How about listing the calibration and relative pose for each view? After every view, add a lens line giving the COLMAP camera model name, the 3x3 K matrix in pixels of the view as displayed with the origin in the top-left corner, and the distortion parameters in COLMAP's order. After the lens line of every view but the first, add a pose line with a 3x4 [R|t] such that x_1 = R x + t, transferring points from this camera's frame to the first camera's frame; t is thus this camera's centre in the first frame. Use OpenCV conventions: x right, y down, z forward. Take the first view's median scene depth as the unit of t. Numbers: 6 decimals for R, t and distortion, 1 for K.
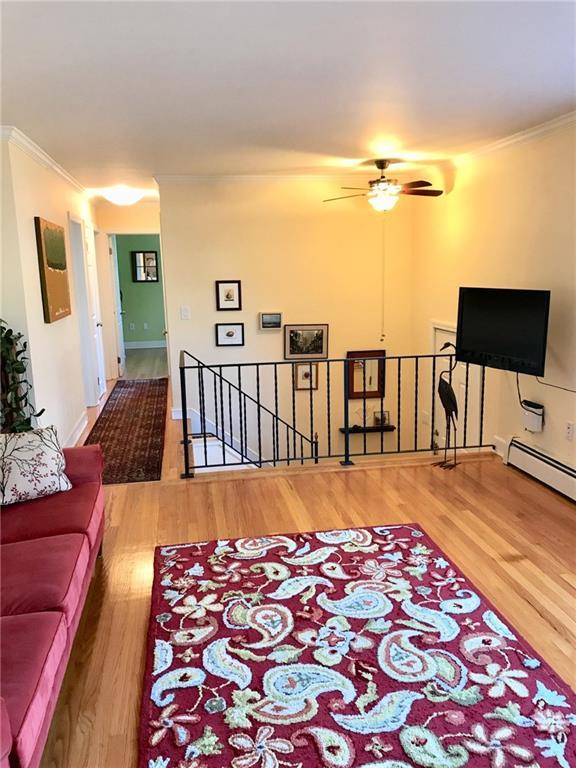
lens RADIAL K [[632.4, 0, 290.2], [0, 632.4, 388.1], [0, 0, 1]] dist [0.003320, 0.003949]
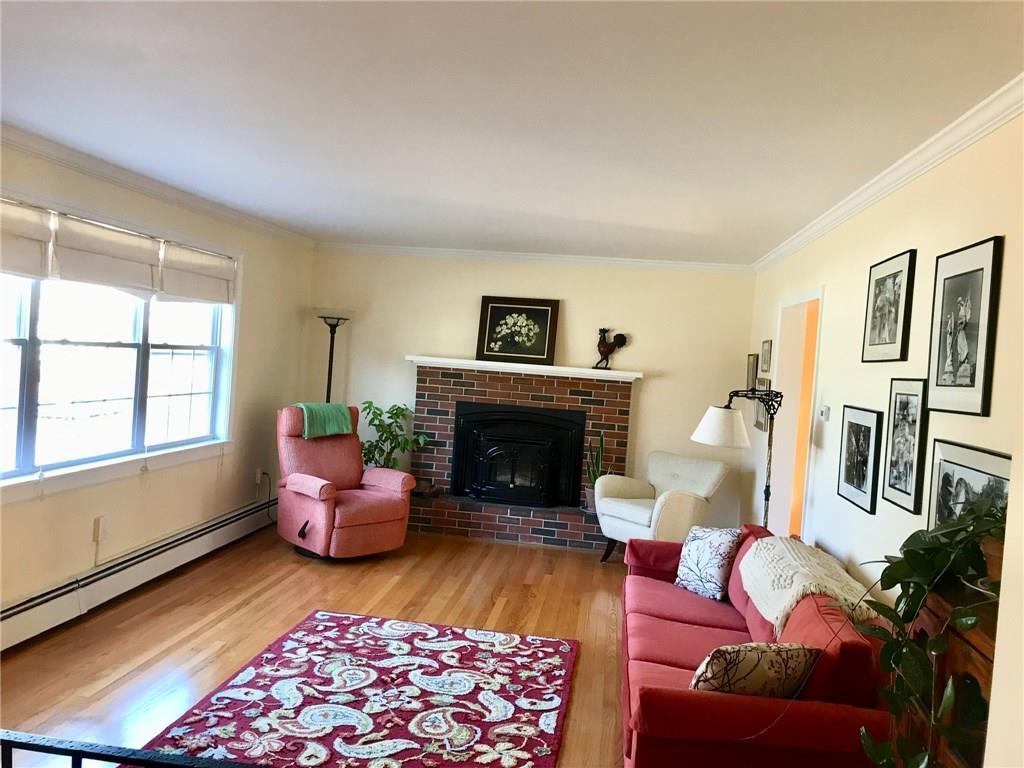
lens RADIAL K [[843.1, 0, 512.2], [0, 843.1, 380.1], [0, 0, 1]] dist [0.003320, 0.003949]
pose [[-0.952560, -0.050315, 0.300162, -0.472997], [0.013081, 0.978560, 0.205546, -0.376421], [-0.304069, 0.199721, -0.931479, 1.948632]]
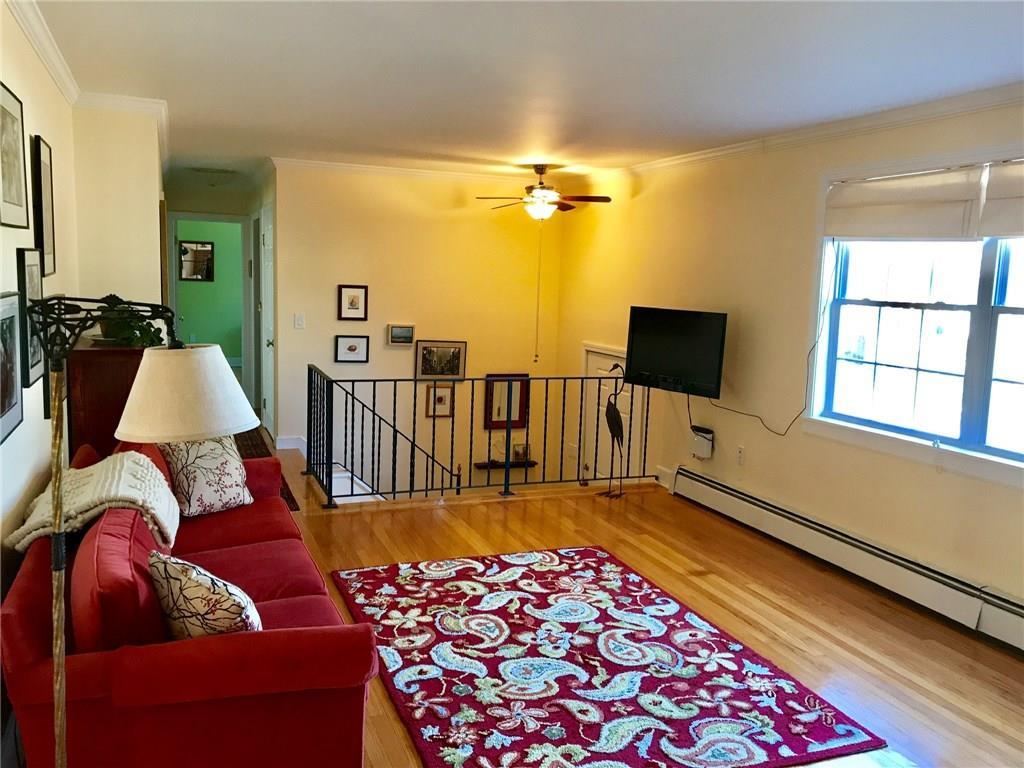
lens RADIAL K [[843.1, 0, 510.1], [0, 843.1, 383.9], [0, 0, 1]] dist [0.003320, 0.003949]
pose [[0.978140, 0.029980, 0.205775, -0.266034], [-0.017453, 0.997897, -0.062426, 0.064171], [-0.207213, 0.057470, 0.976606, -0.314676]]
